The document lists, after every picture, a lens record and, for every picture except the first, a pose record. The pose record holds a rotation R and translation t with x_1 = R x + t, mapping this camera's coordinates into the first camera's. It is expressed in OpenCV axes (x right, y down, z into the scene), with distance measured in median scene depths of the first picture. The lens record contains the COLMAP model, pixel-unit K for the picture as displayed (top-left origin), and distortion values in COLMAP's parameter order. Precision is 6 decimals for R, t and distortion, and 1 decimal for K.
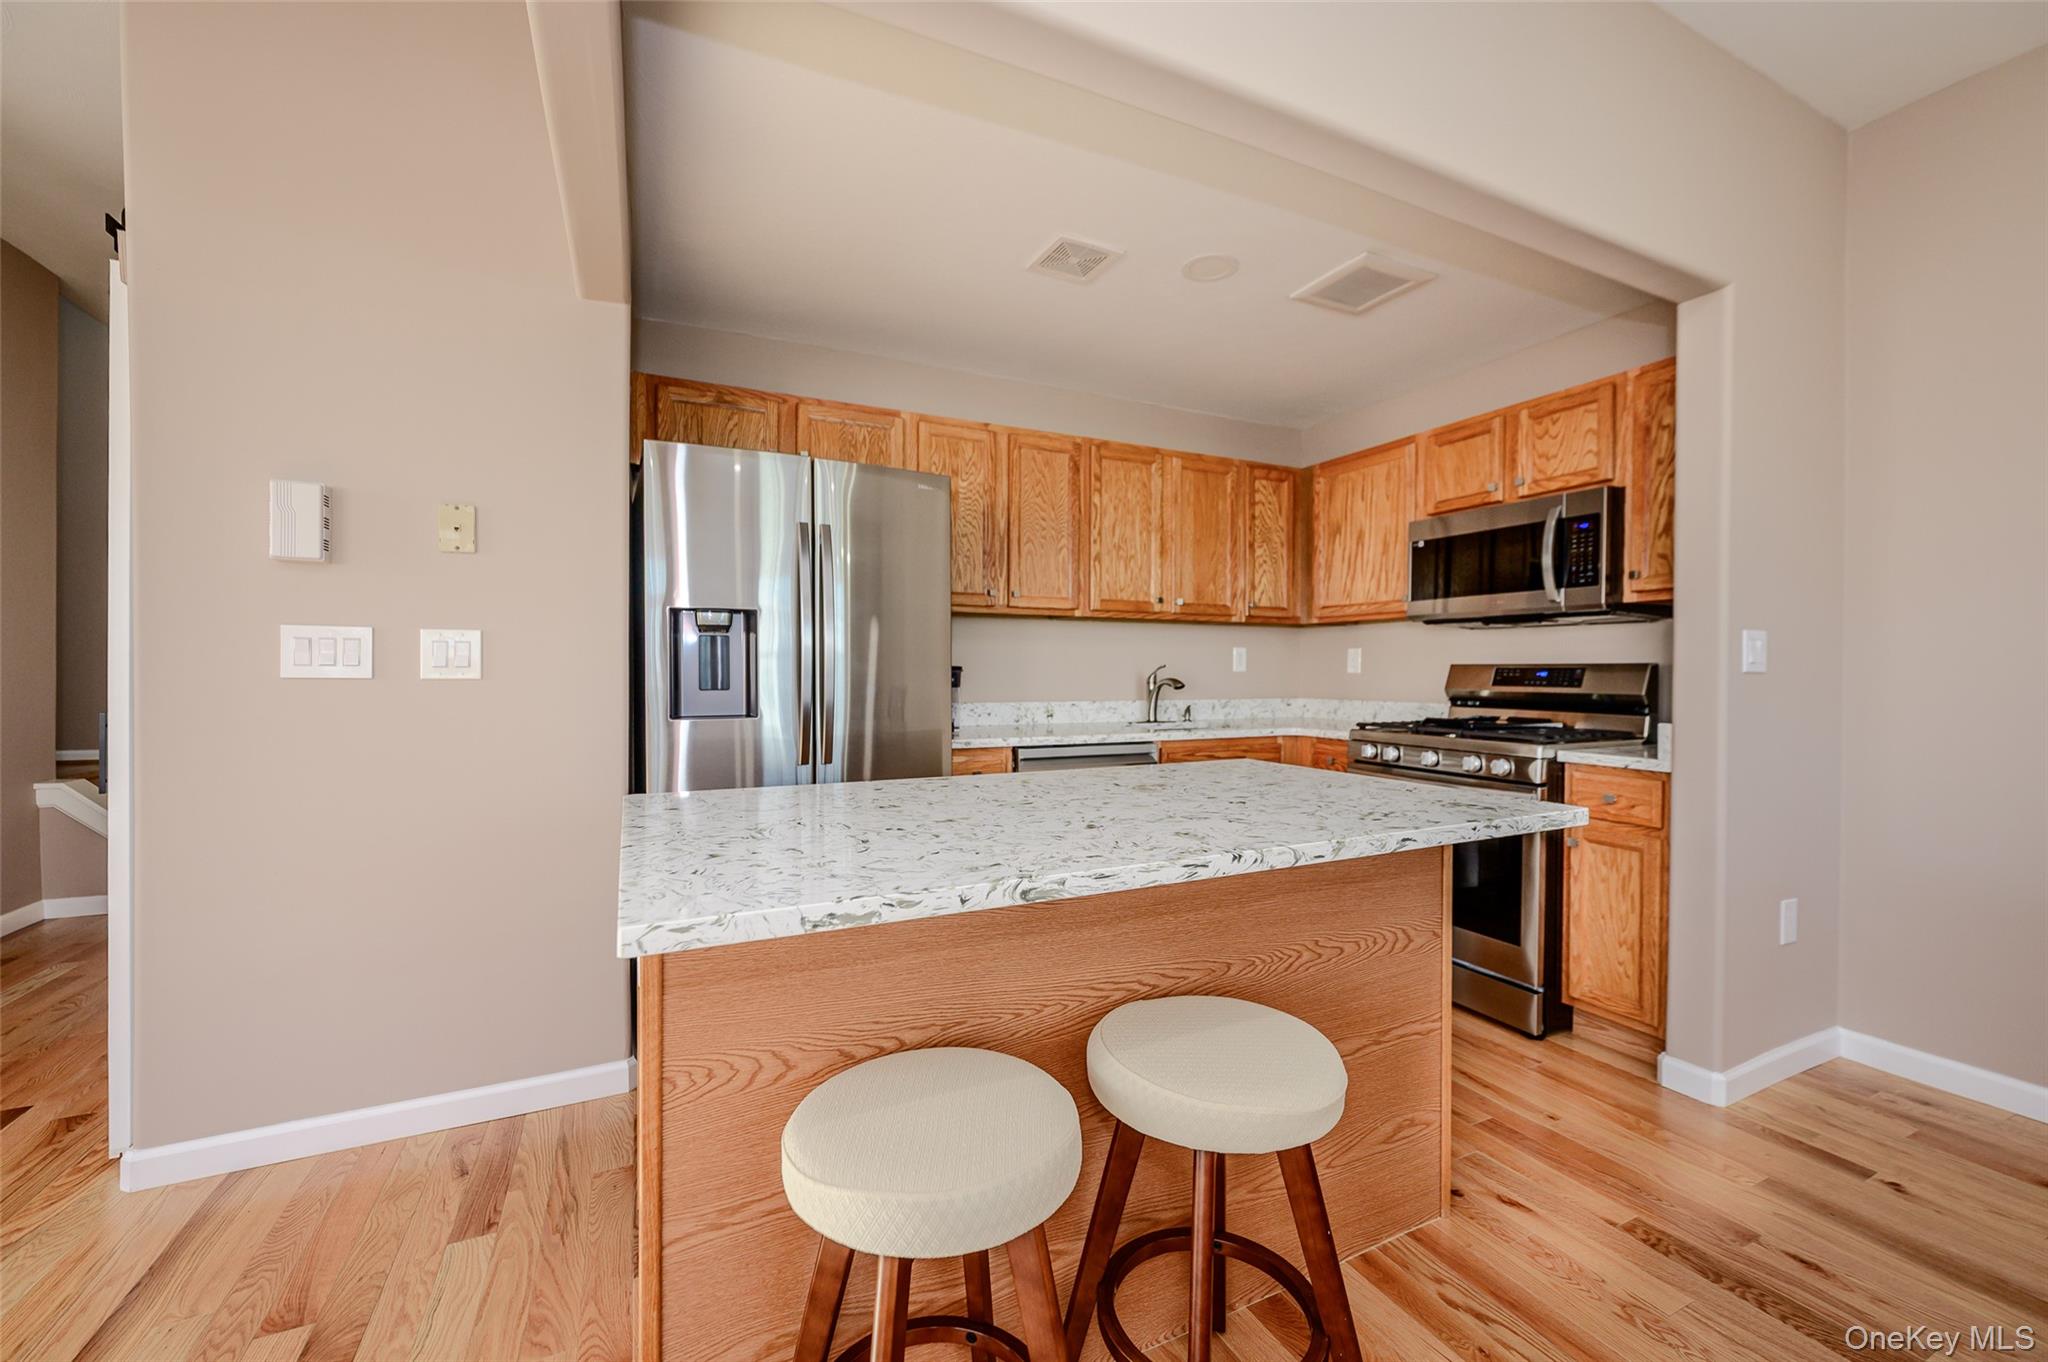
lens RADIAL K [[814.4, 0, 1018.8], [0, 814.4, 680.8], [0, 0, 1]] dist [0.003432, -0.000050]
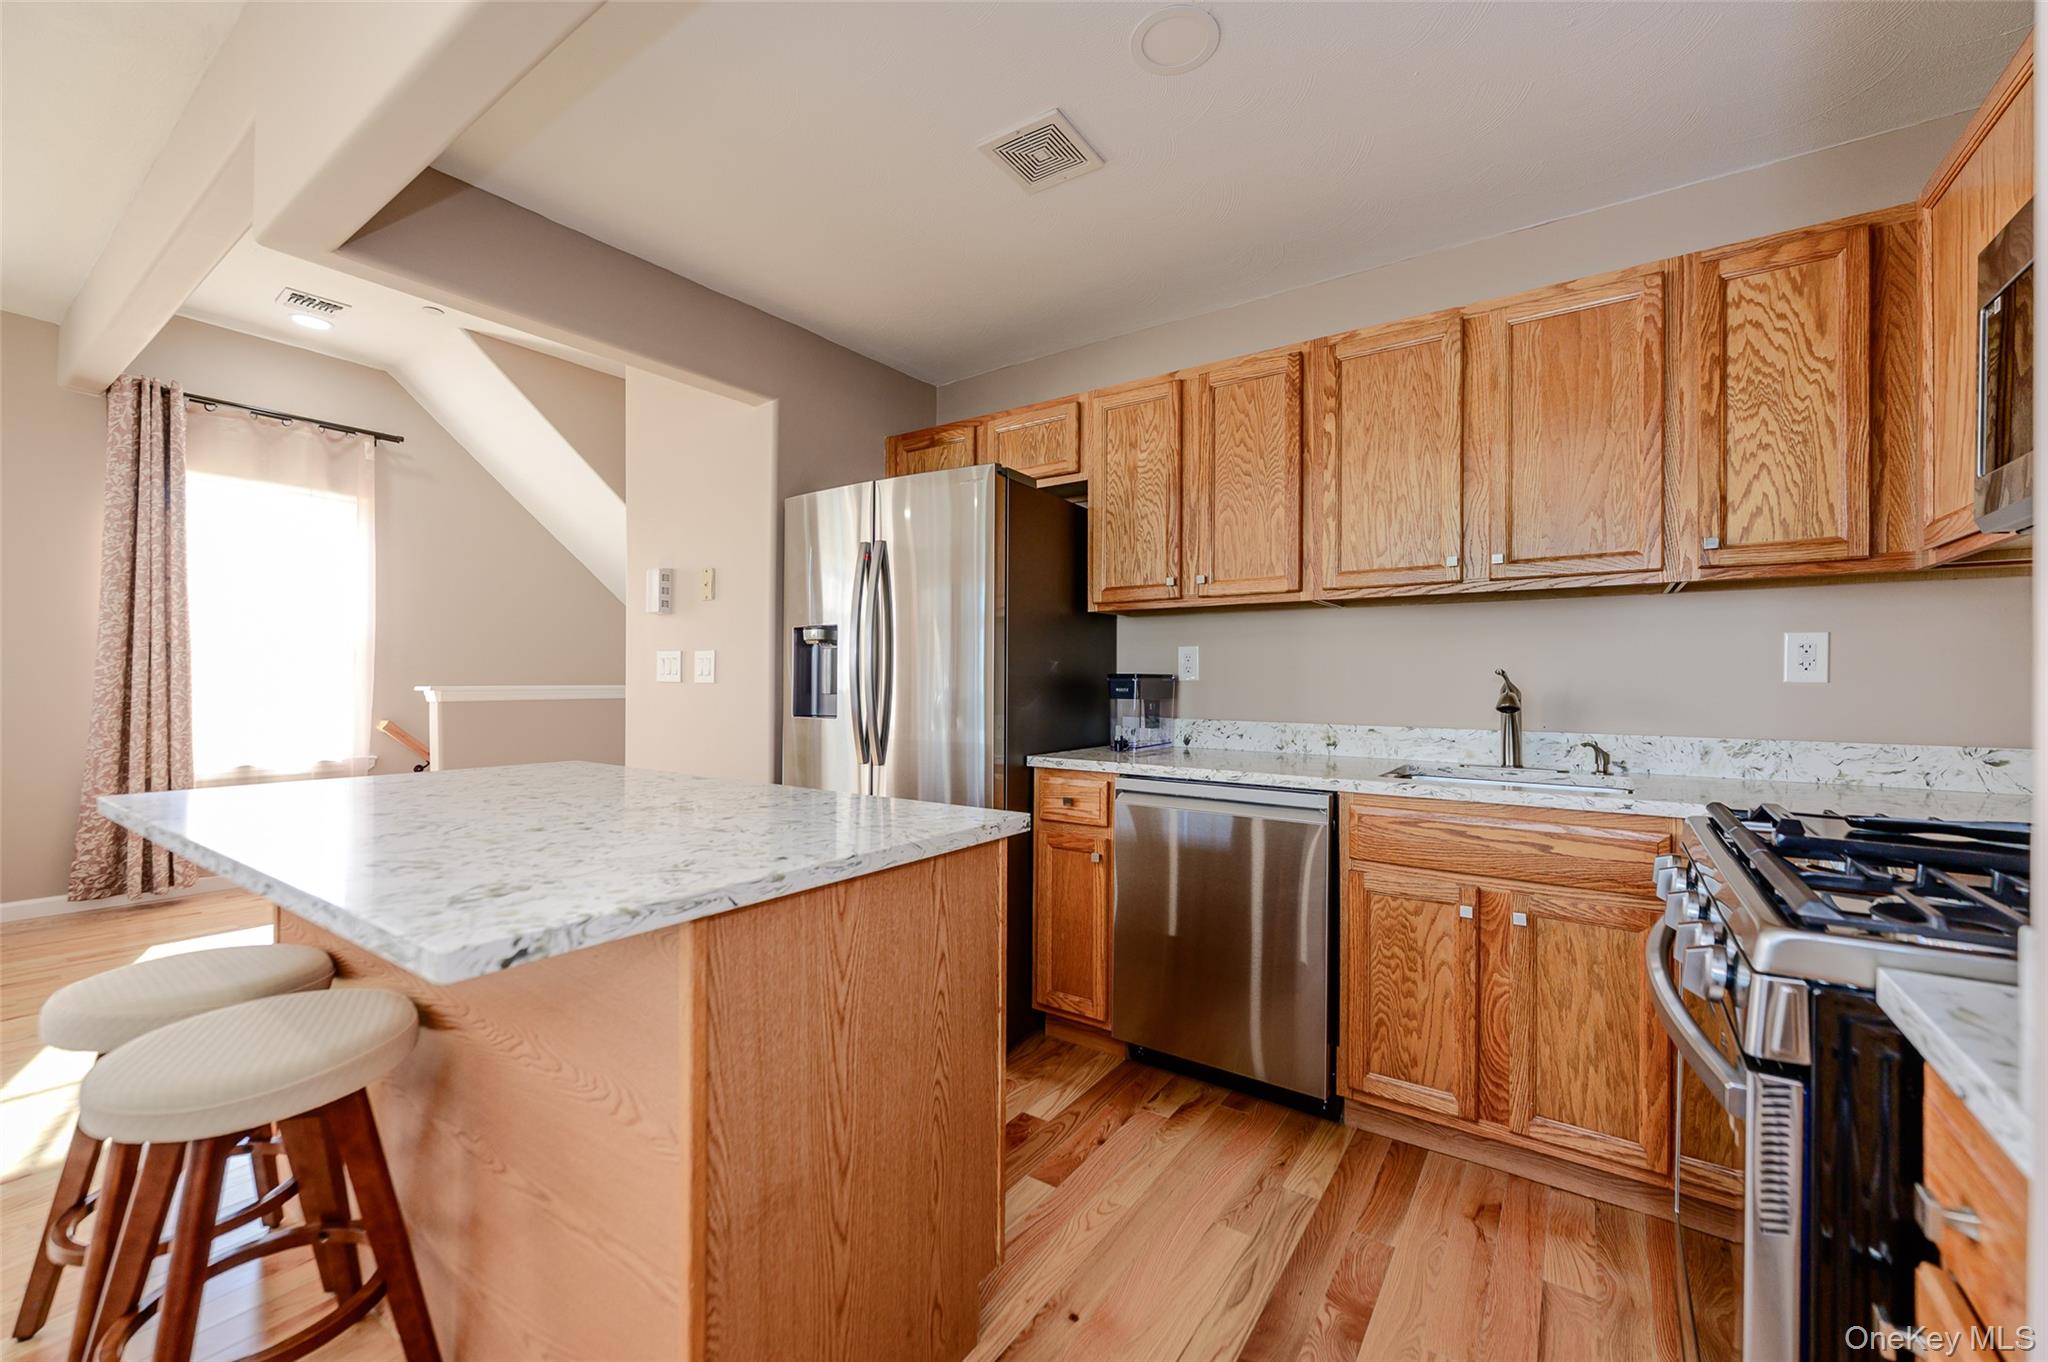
lens RADIAL K [[814.4, 0, 1032.0], [0, 814.4, 681.8], [0, 0, 1]] dist [0.003432, -0.000050]
pose [[0.495121, 0.005582, -0.868806, 0.546748], [-0.015012, 0.999885, -0.002130, -0.005624], [0.868694, 0.014097, 0.495148, 0.445981]]
